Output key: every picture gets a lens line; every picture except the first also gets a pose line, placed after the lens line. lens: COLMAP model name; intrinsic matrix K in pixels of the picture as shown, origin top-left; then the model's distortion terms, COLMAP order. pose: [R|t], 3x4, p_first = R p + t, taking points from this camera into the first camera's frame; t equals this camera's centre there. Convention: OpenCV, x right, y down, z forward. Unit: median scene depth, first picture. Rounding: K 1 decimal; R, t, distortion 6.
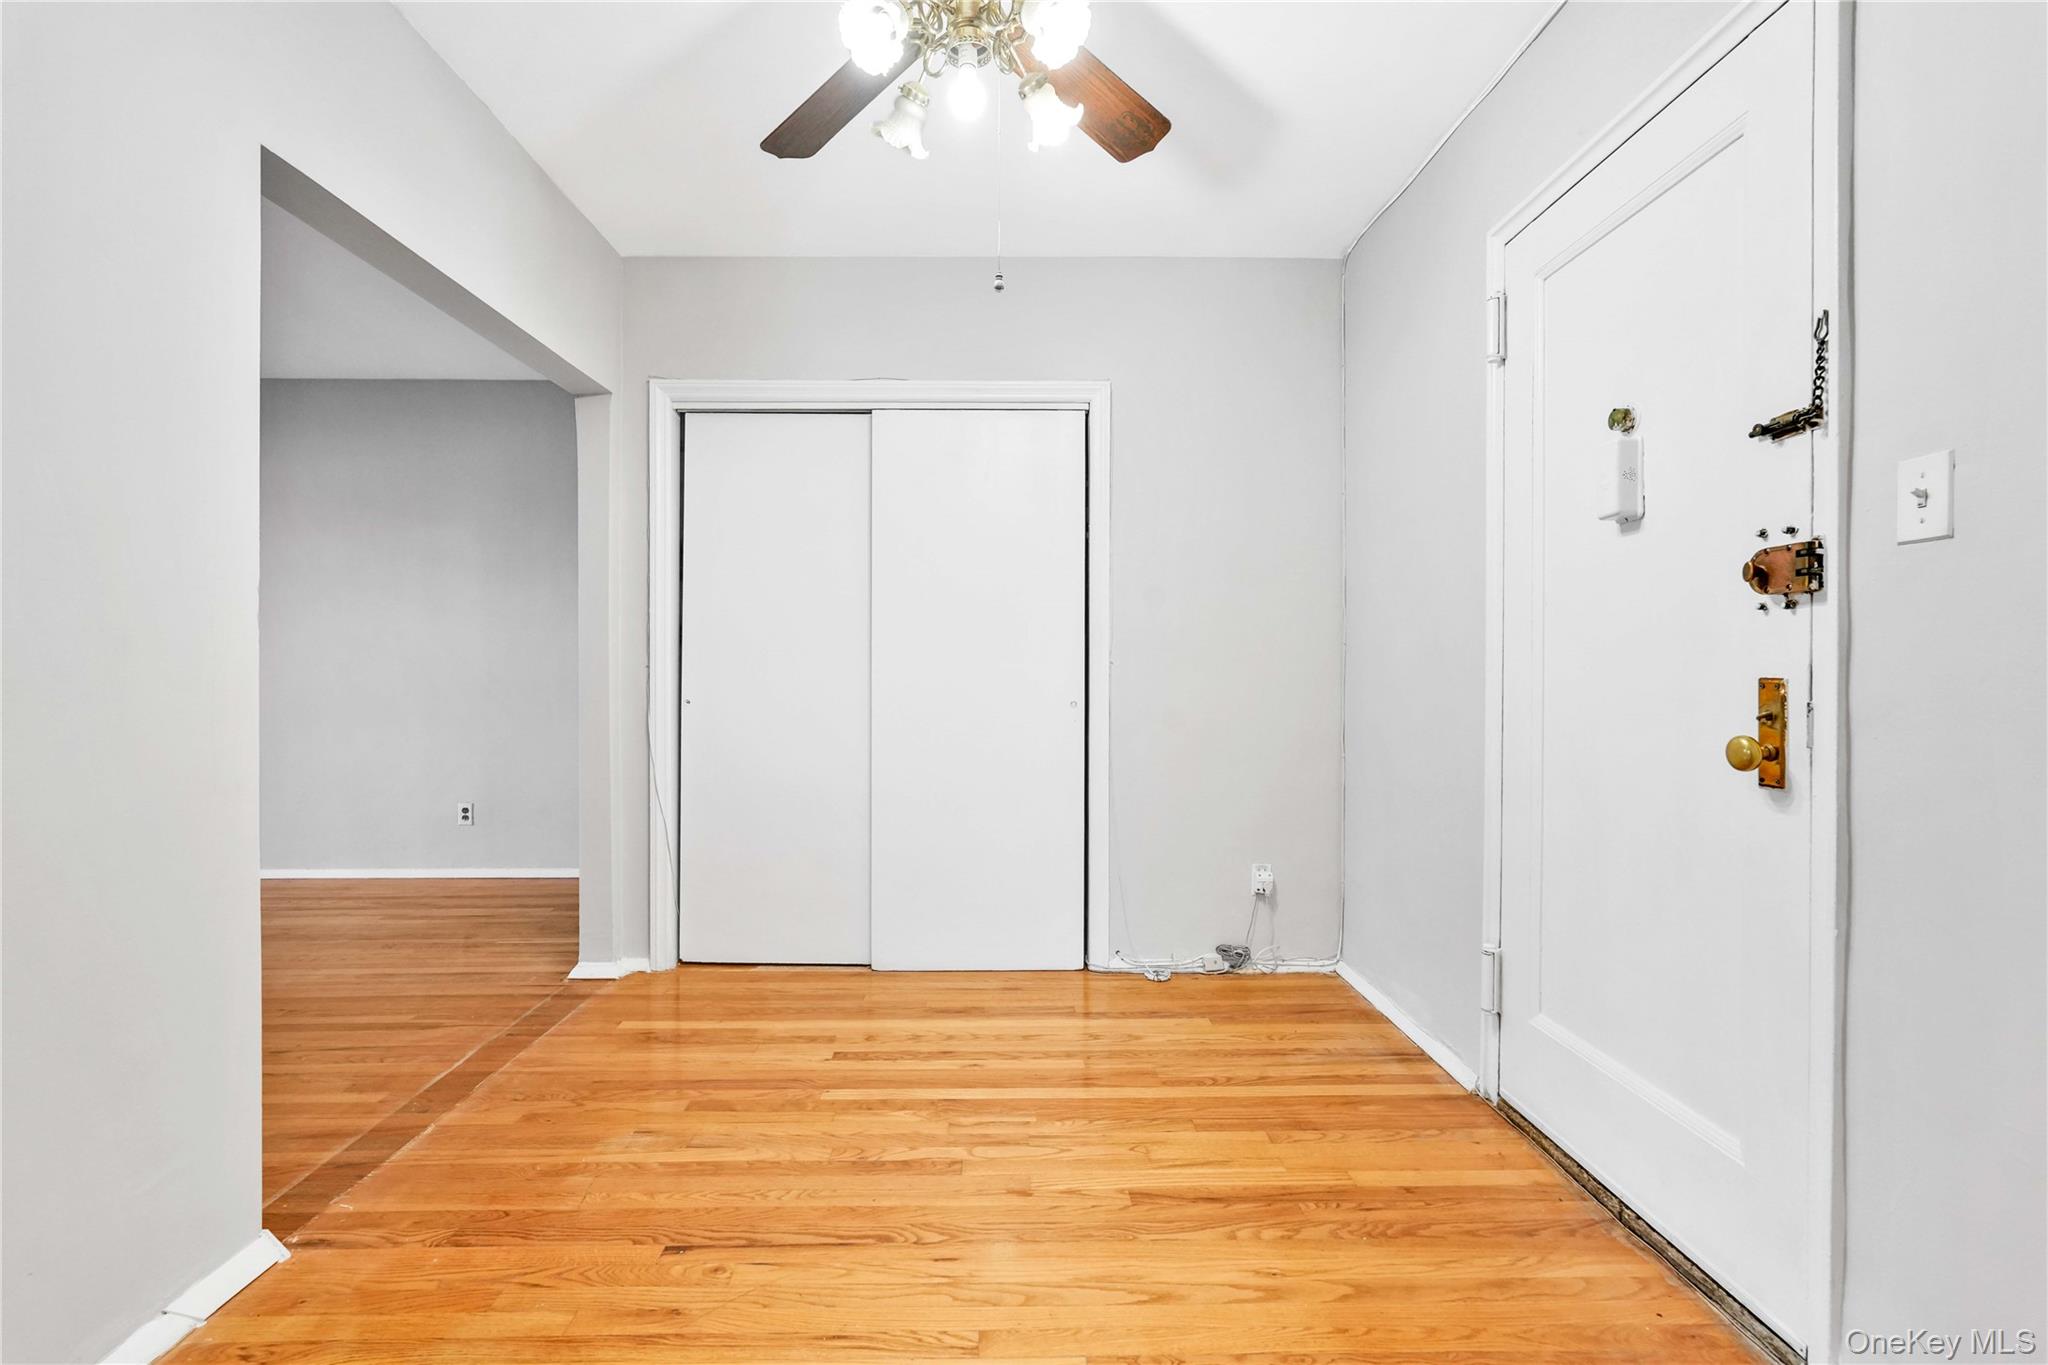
lens RADIAL K [[928.1, 0, 1025.4], [0, 928.1, 673.4], [0, 0, 1]] dist [-0.023803, 0.013704]
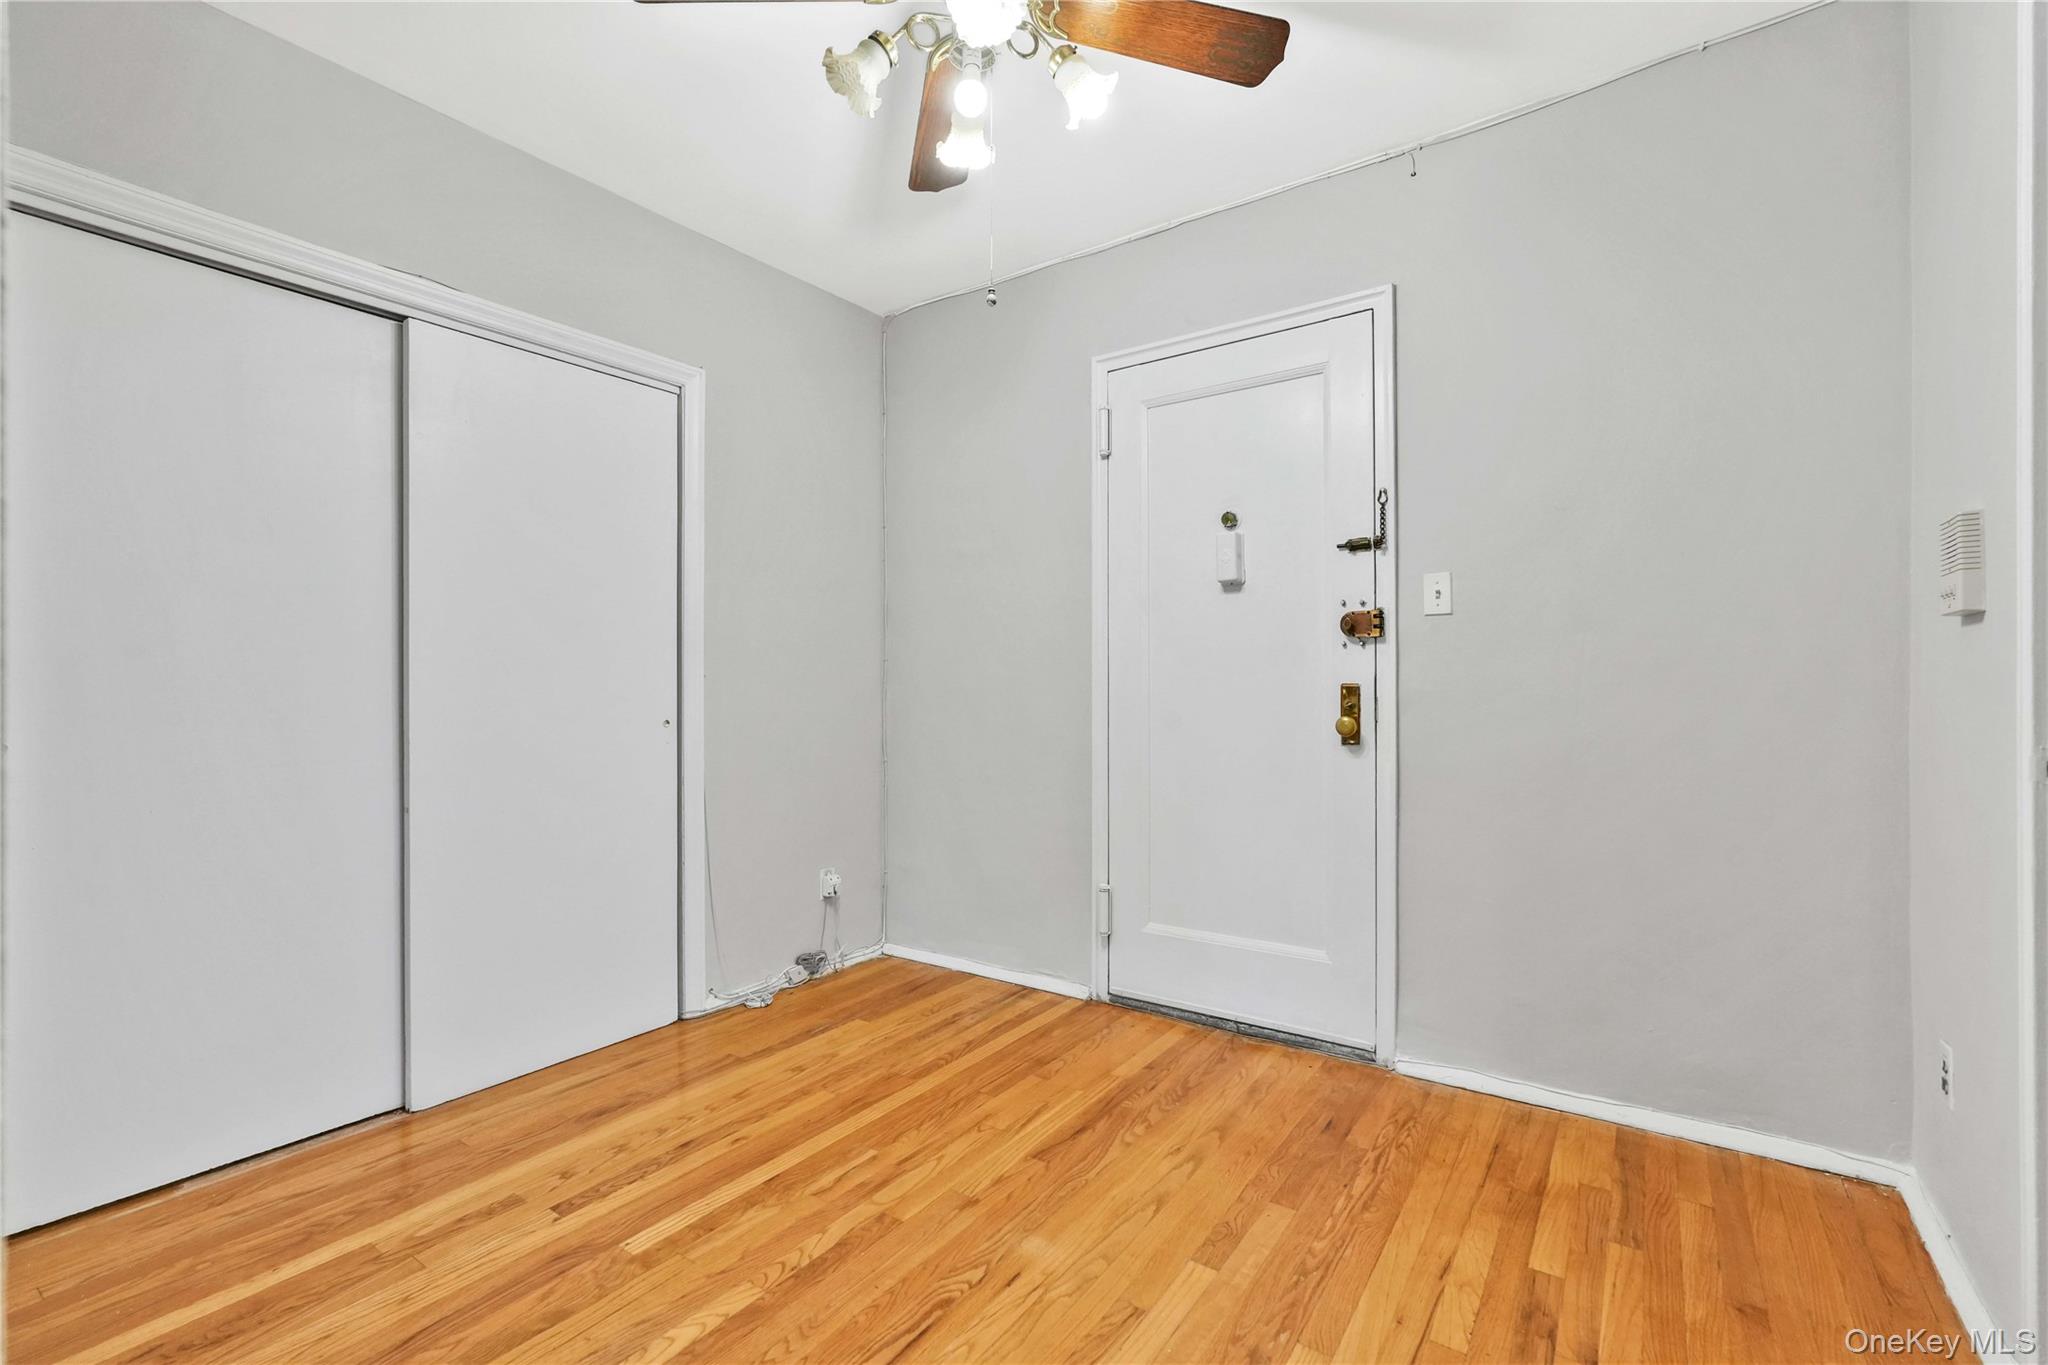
lens RADIAL K [[907.0, 0, 1024.0], [0, 907.0, 682.5], [0, 0, 1]] dist [-0.014176, 0.008578]
pose [[0.579560, -0.001058, 0.814929, -0.639643], [0.009222, 0.999944, -0.005260, 0.003599], [-0.814878, 0.010564, 0.579537, 0.315544]]
